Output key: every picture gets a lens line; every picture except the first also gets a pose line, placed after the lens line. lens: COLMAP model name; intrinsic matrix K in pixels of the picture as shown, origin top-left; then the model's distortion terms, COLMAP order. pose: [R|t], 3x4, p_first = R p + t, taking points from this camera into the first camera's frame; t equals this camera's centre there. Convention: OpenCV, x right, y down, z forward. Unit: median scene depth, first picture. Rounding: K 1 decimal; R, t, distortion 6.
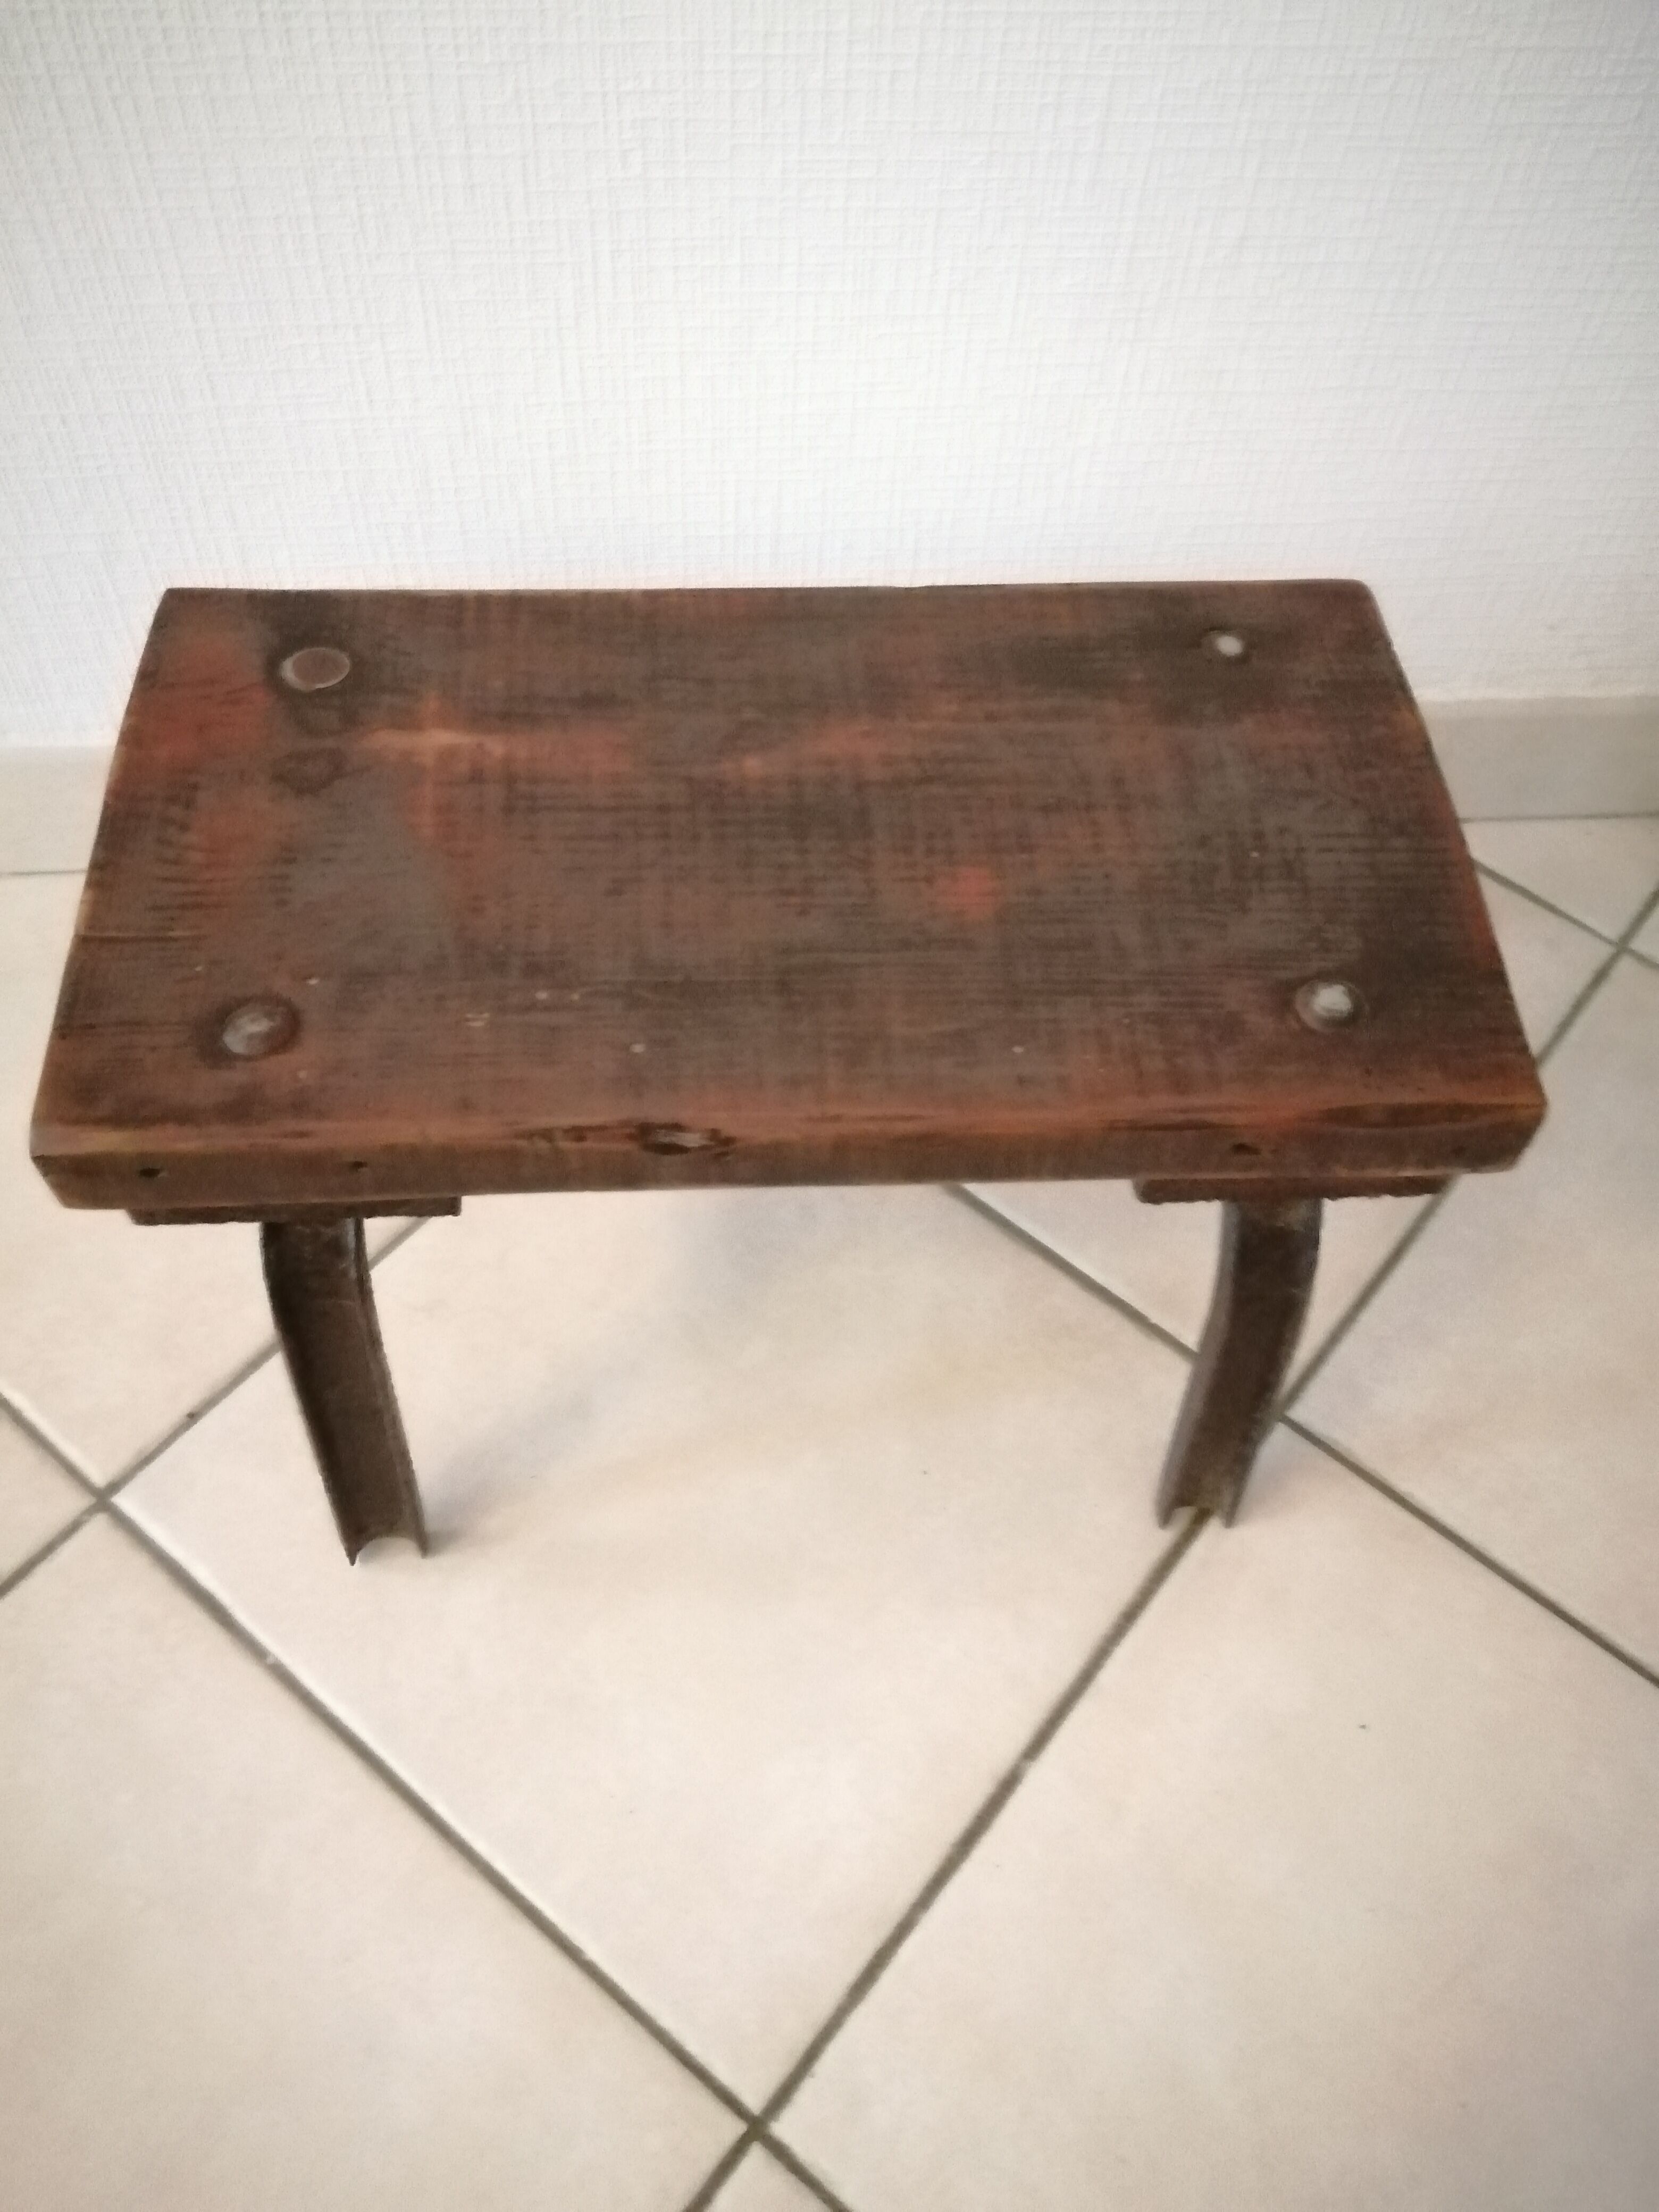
lens RADIAL K [[1770.7, 0, 822.8], [0, 1770.7, 1096.0], [0, 0, 1]] dist [-0.002501, -0.022704]
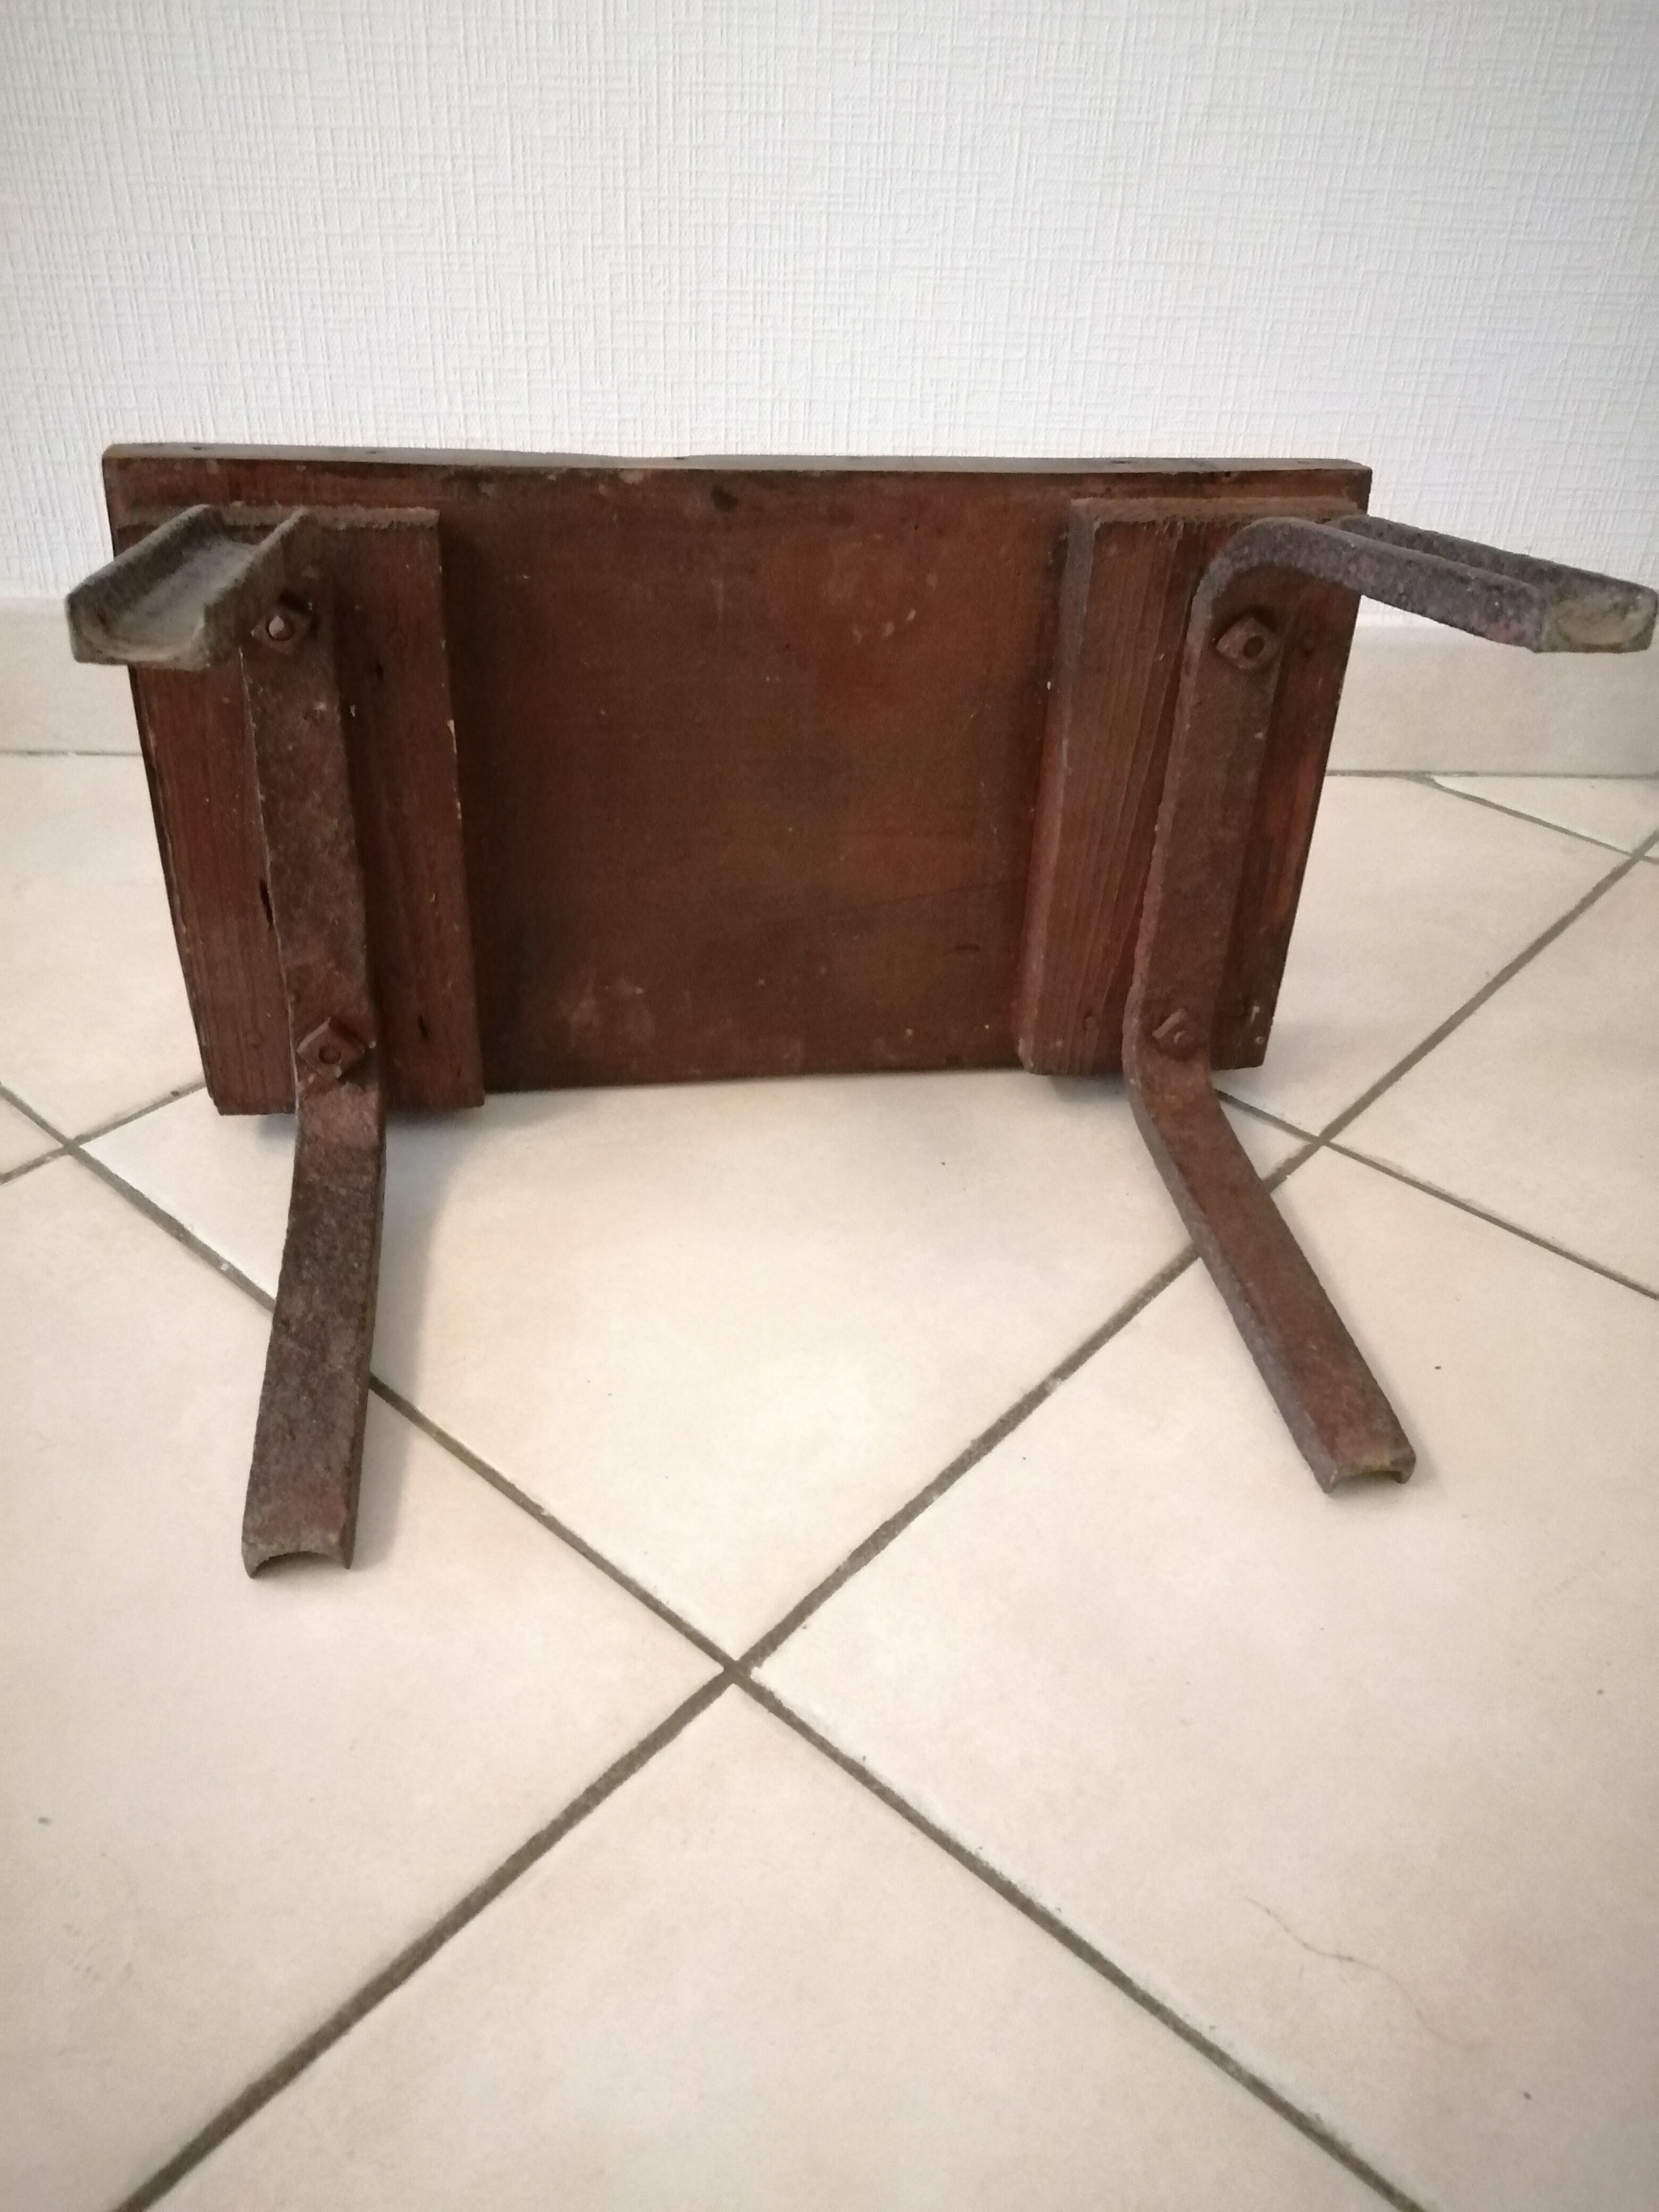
lens RADIAL K [[1770.7, 0, 822.8], [0, 1770.7, 1096.0], [0, 0, 1]] dist [-0.002501, -0.022704]
pose [[0.999574, 0.013167, -0.026047, 0.020894], [-0.021200, 0.940945, -0.337894, 0.587555], [0.020060, 0.338302, 0.940824, 0.125439]]
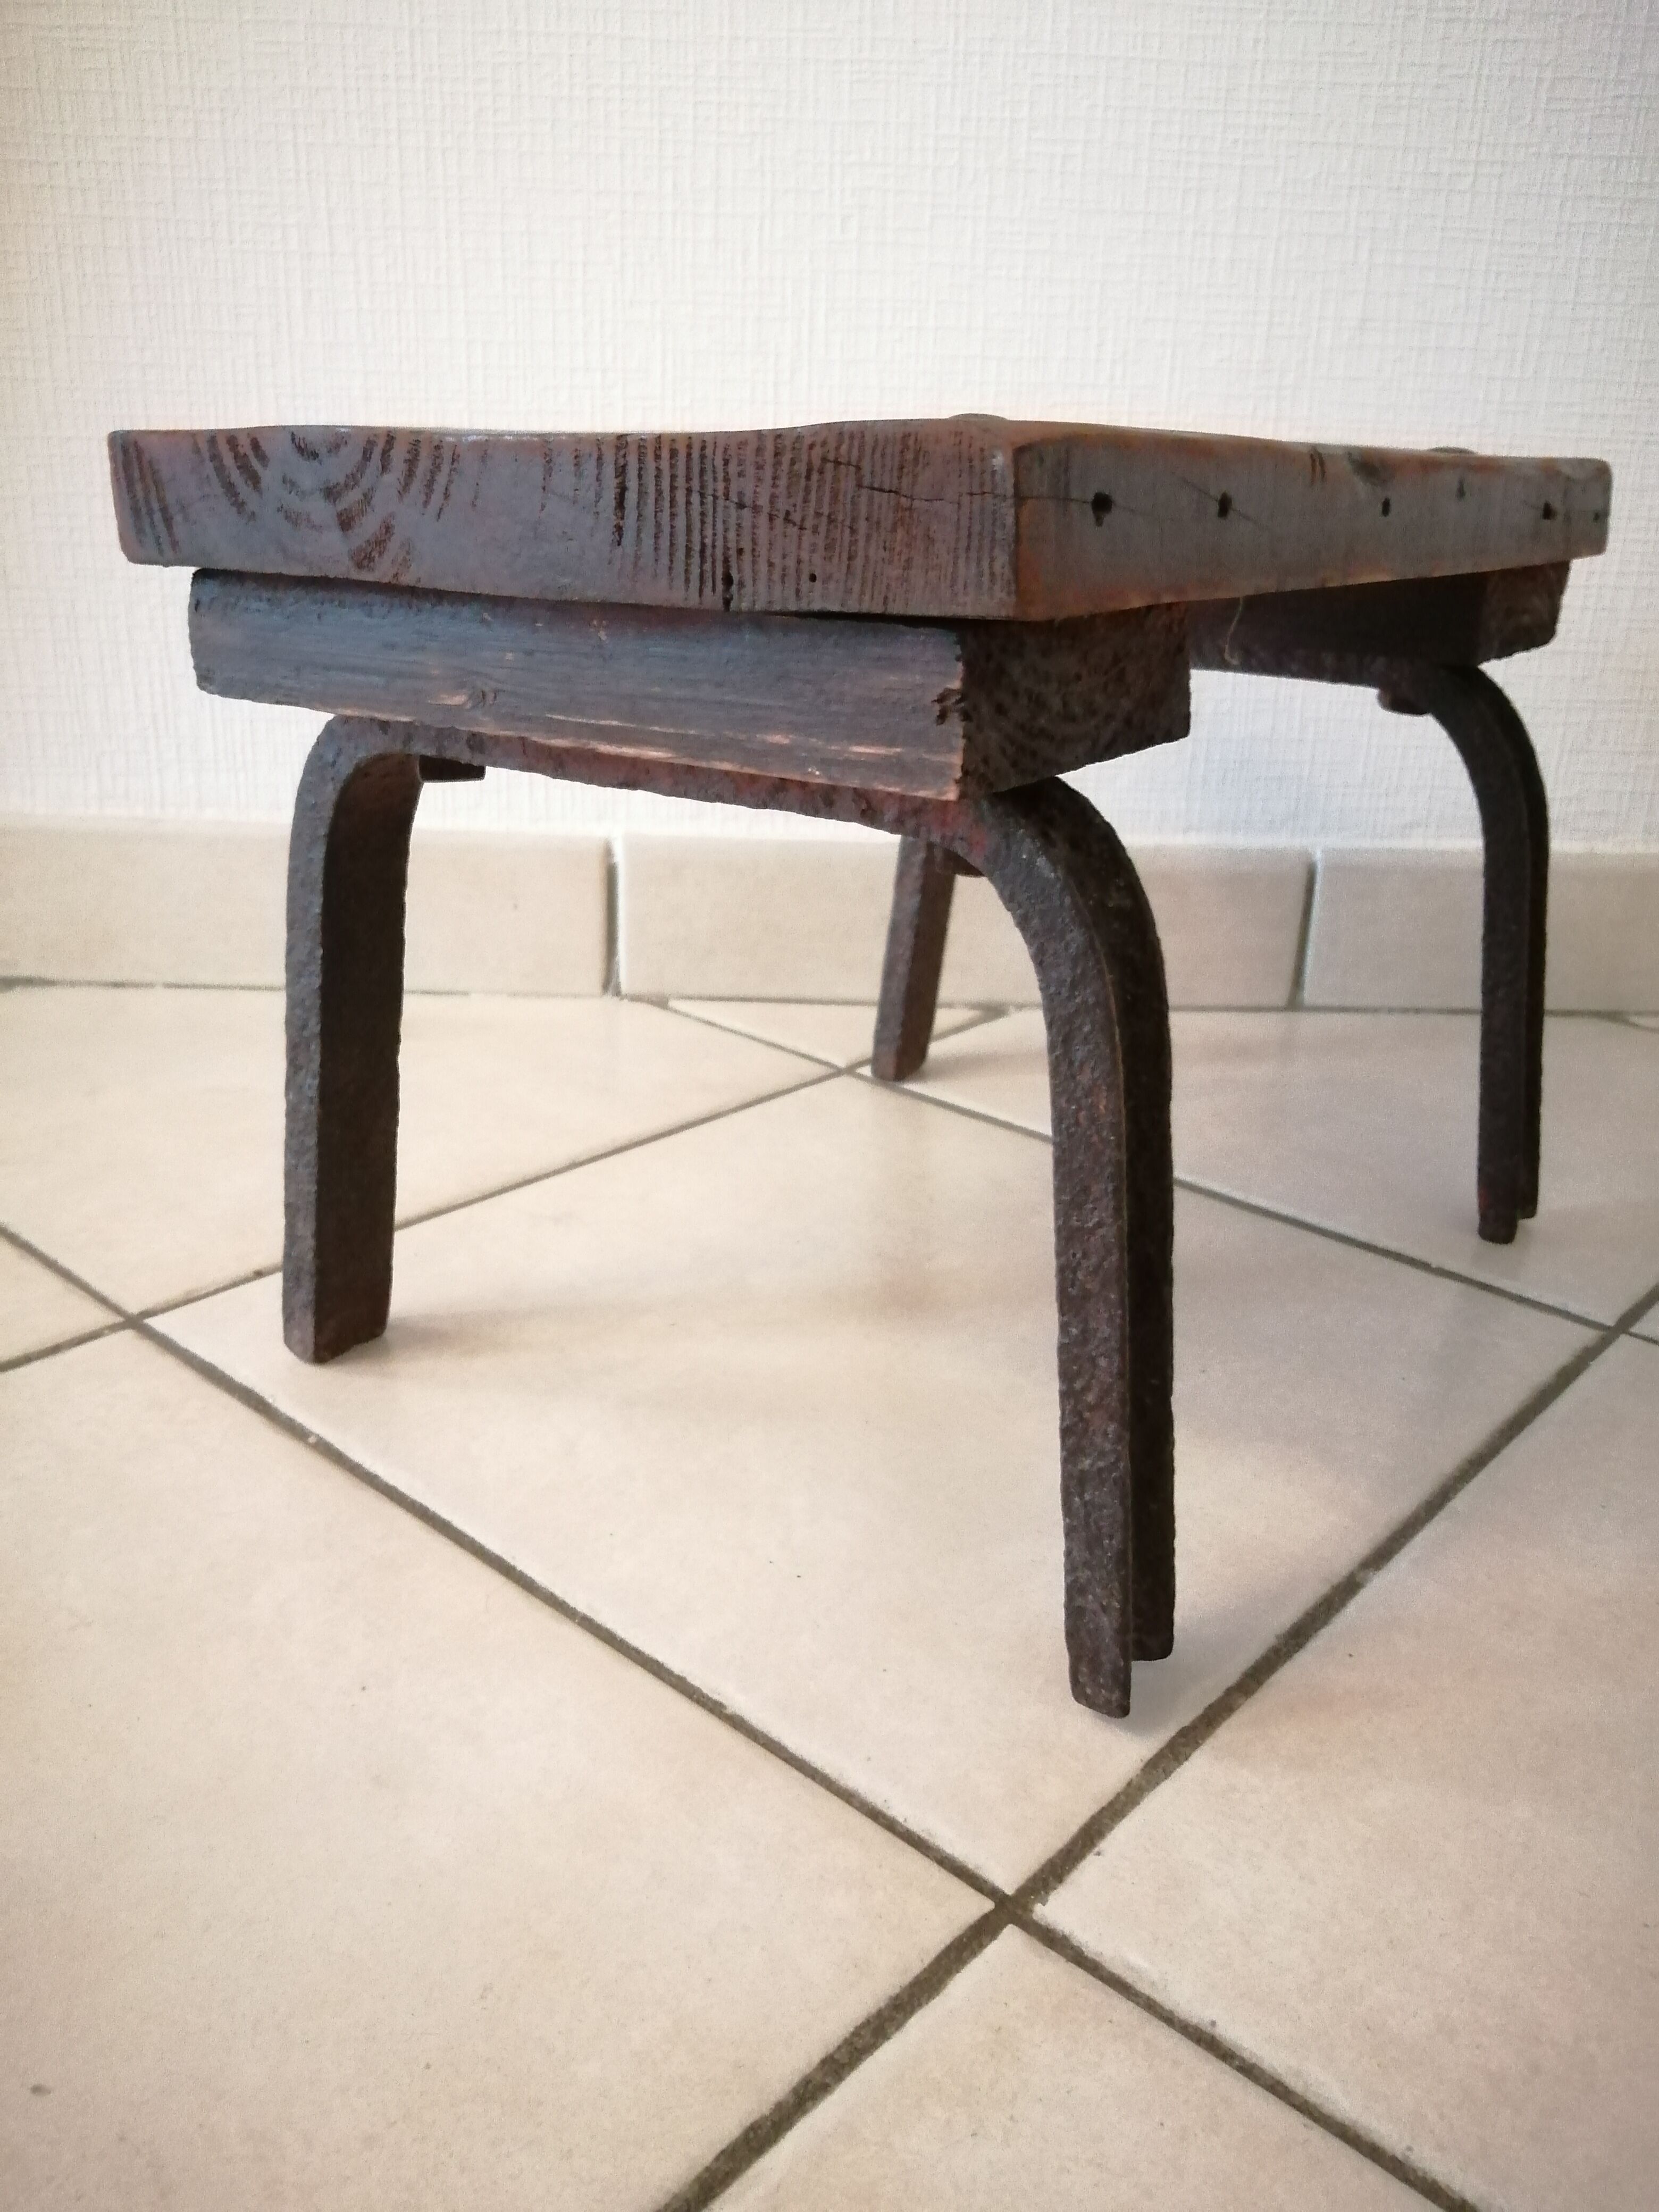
lens RADIAL K [[1783.7, 0, 823.7], [0, 1783.7, 1099.1], [0, 0, 1]] dist [-0.014998, -0.009859]
pose [[0.998899, 0.001022, -0.046907, -0.069666], [-0.027415, 0.824046, -0.565860, 0.673872], [0.038075, 0.566522, 0.823166, 0.341499]]
